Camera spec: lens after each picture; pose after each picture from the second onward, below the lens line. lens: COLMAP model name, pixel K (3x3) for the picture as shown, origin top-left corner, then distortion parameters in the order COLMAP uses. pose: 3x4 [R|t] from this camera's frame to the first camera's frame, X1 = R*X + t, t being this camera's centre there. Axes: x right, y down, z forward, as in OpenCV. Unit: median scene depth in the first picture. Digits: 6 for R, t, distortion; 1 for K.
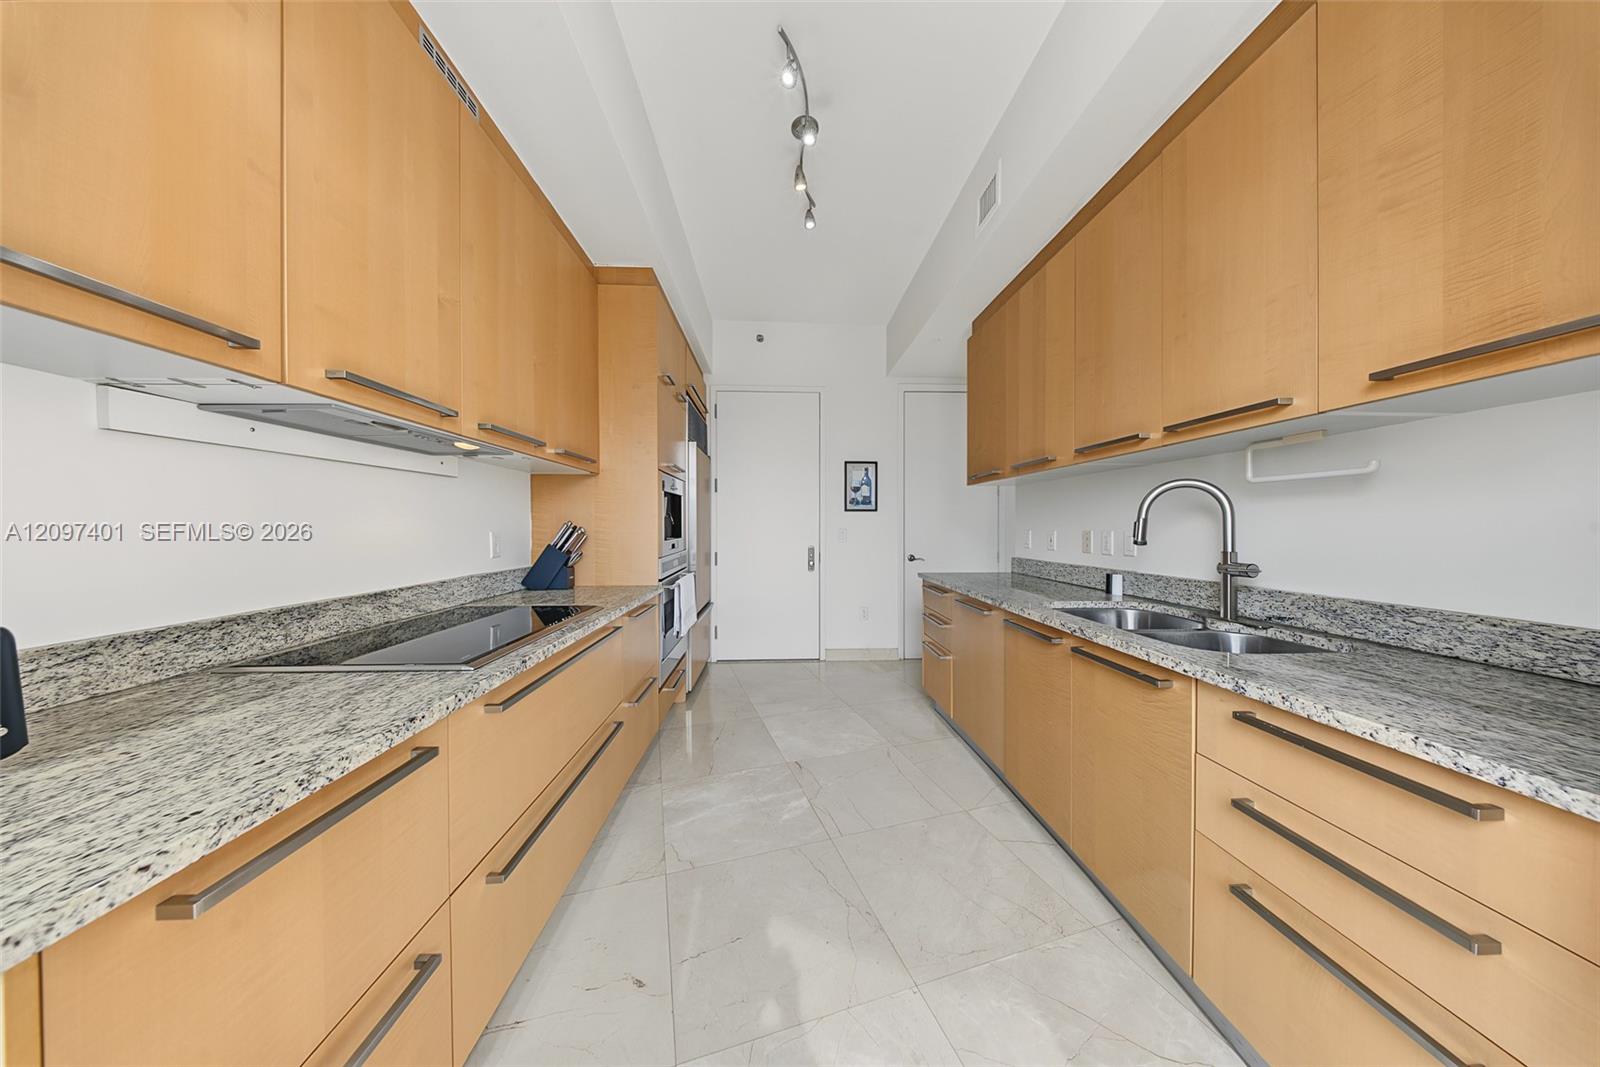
lens RADIAL K [[481.4, 0, 797.9], [0, 481.4, 530.9], [0, 0, 1]] dist [-0.010636, 0.000014]
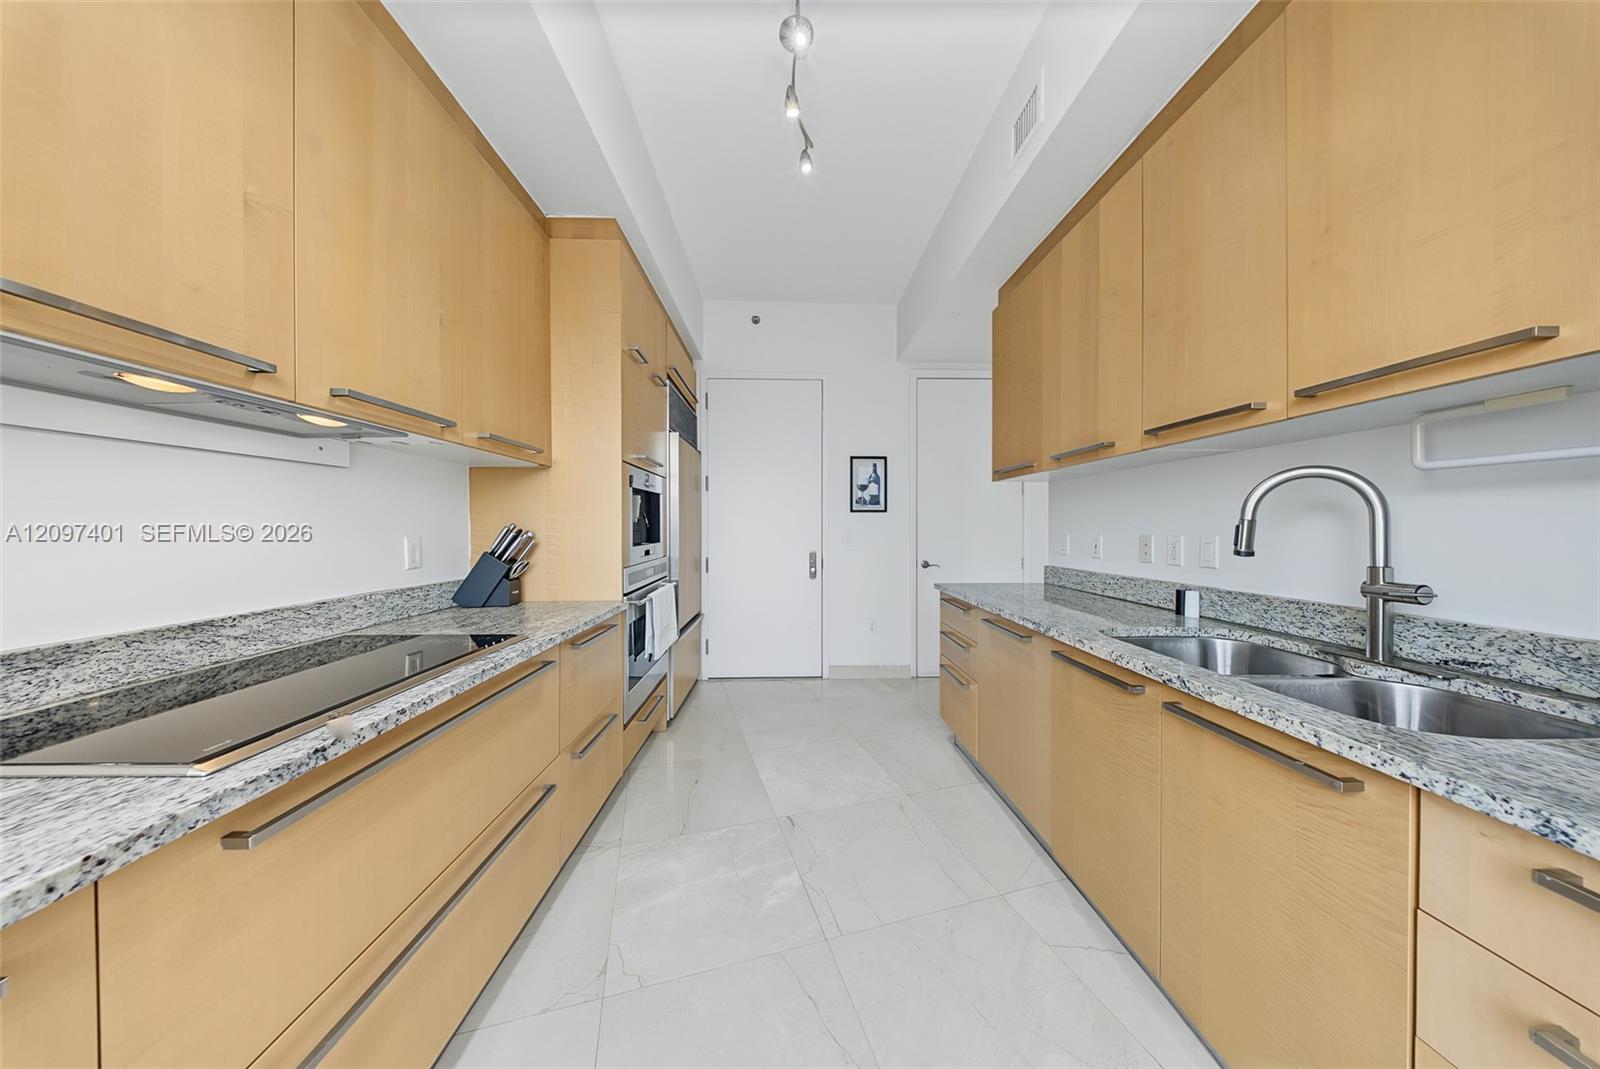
lens RADIAL K [[481.4, 0, 799.2], [0, 481.4, 529.8], [0, 0, 1]] dist [-0.010636, 0.000014]
pose [[0.999884, 0.000274, -0.015224, 0.030460], [-0.000352, 0.999987, -0.005145, -0.005621], [0.015223, 0.005149, 0.999871, 0.197967]]
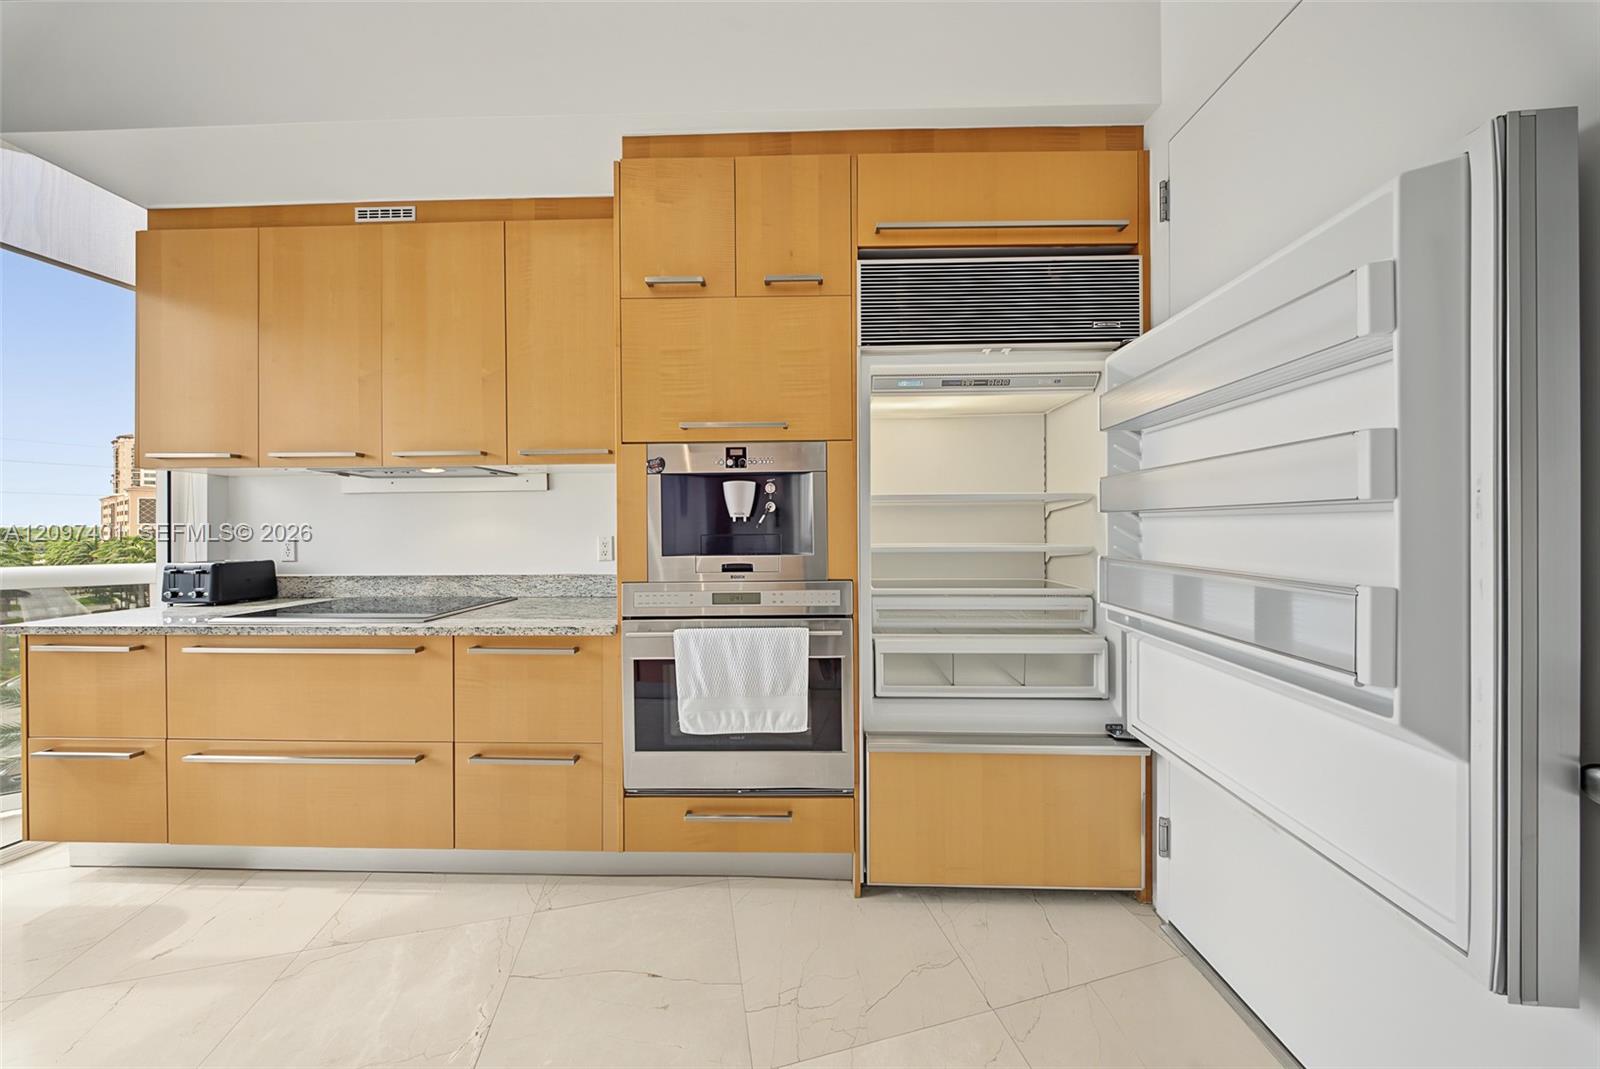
lens RADIAL K [[481.4, 0, 795.9], [0, 481.4, 529.4], [0, 0, 1]] dist [-0.010636, 0.000014]
pose [[-0.080040, 0.009308, -0.996748, 0.354788], [-0.002766, 0.999950, 0.009560, -0.020915], [0.996788, 0.003522, -0.080011, 1.451836]]
